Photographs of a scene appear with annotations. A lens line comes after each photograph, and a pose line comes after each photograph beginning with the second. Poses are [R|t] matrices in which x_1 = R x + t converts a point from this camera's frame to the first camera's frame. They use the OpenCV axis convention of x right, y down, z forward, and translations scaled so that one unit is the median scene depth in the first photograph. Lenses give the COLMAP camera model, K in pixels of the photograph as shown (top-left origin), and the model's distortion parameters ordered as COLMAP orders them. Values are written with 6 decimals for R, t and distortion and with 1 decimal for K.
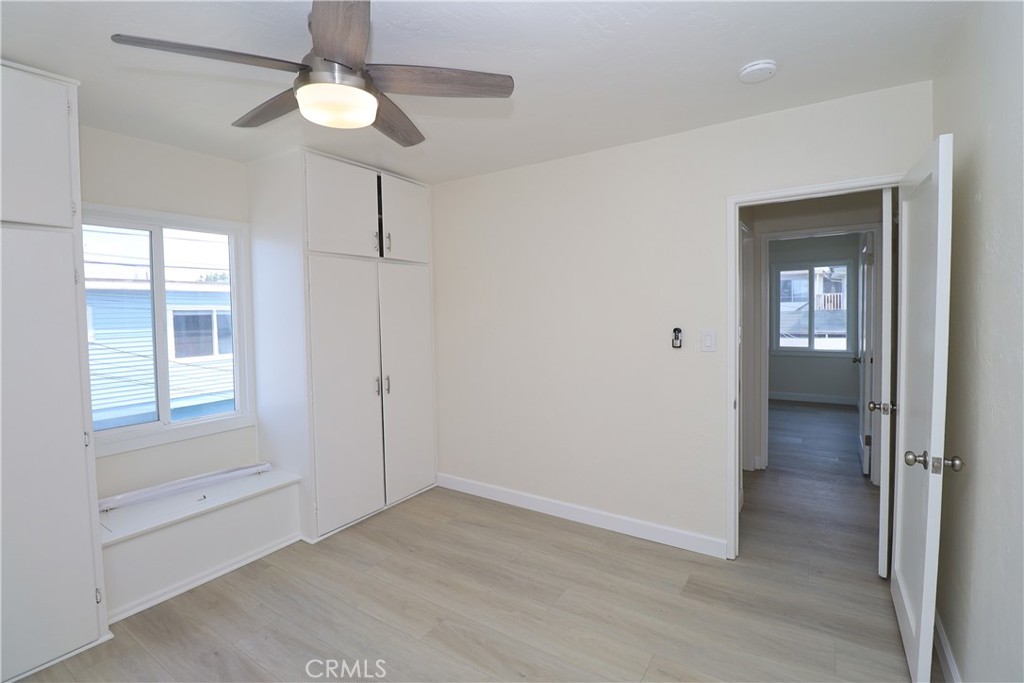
lens RADIAL K [[479.0, 0, 516.6], [0, 479.0, 329.3], [0, 0, 1]] dist [0.024307, -0.020192]
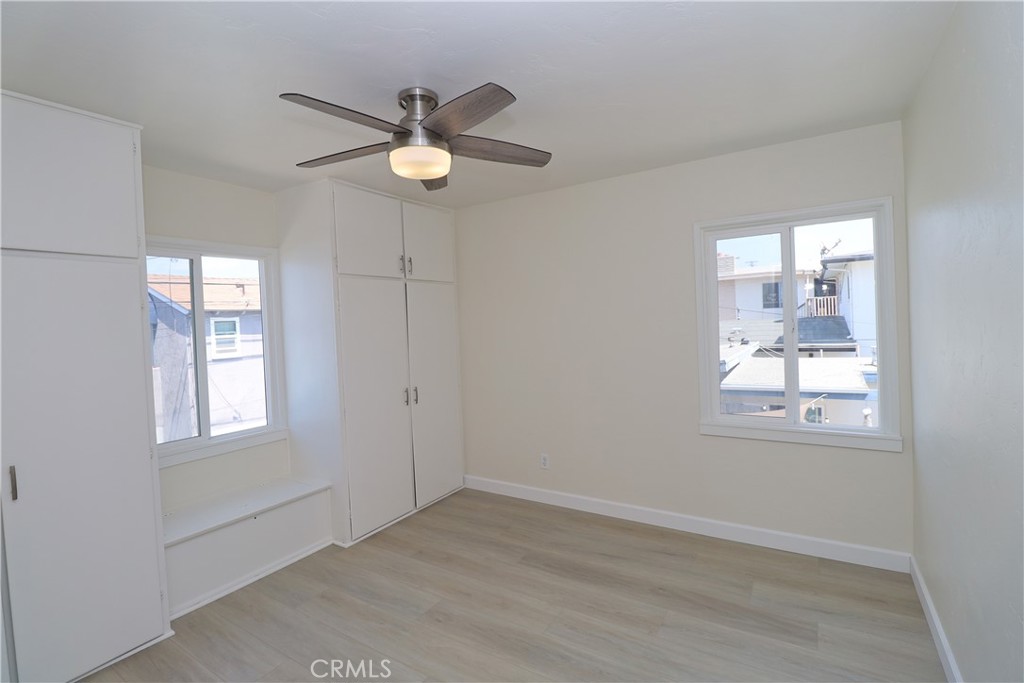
lens RADIAL K [[479.0, 0, 516.6], [0, 479.0, 329.3], [0, 0, 1]] dist [0.024307, -0.020192]
pose [[0.999654, -0.021882, 0.014594, -0.054990], [0.022323, 0.999277, -0.030767, 0.005036], [-0.013910, 0.031082, 0.999420, -0.087847]]
